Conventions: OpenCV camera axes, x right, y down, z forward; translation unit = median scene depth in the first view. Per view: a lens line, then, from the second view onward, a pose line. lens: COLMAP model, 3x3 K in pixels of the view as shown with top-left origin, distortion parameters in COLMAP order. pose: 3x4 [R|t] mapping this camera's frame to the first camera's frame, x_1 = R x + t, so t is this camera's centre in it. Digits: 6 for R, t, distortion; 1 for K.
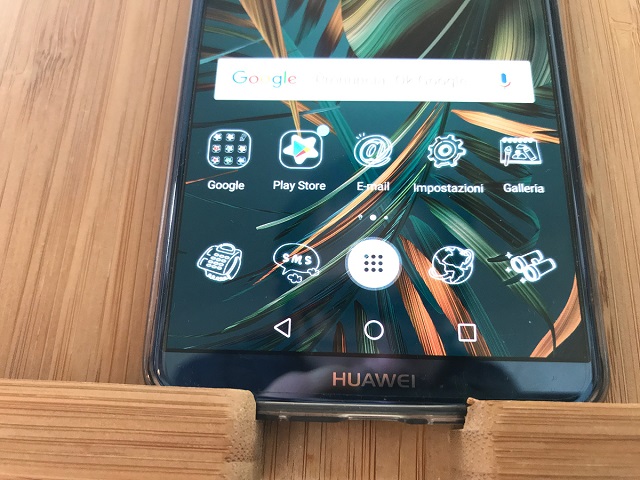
lens RADIAL K [[521.1, 0, 320.0], [0, 521.1, 240.0], [0, 0, 1]] dist [-0.038618, 0.008602]
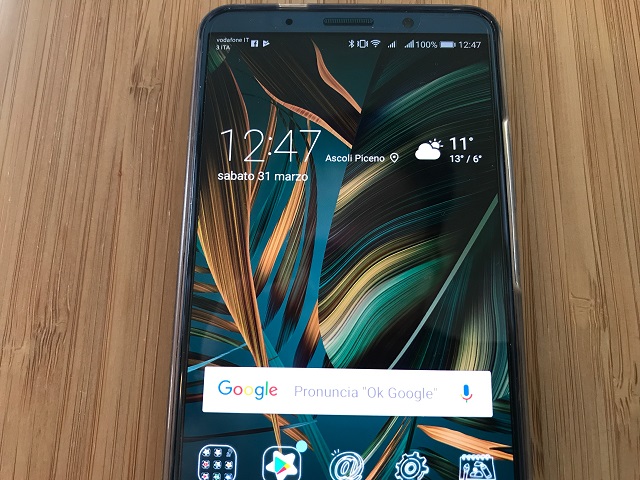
lens RADIAL K [[521.1, 0, 320.0], [0, 521.1, 240.0], [0, 0, 1]] dist [-0.038618, 0.008602]
pose [[0.999835, -0.008253, 0.016194, 0.029890], [0.007059, 0.997346, 0.072467, -0.707509], [-0.016749, -0.072341, 0.997239, -0.069000]]
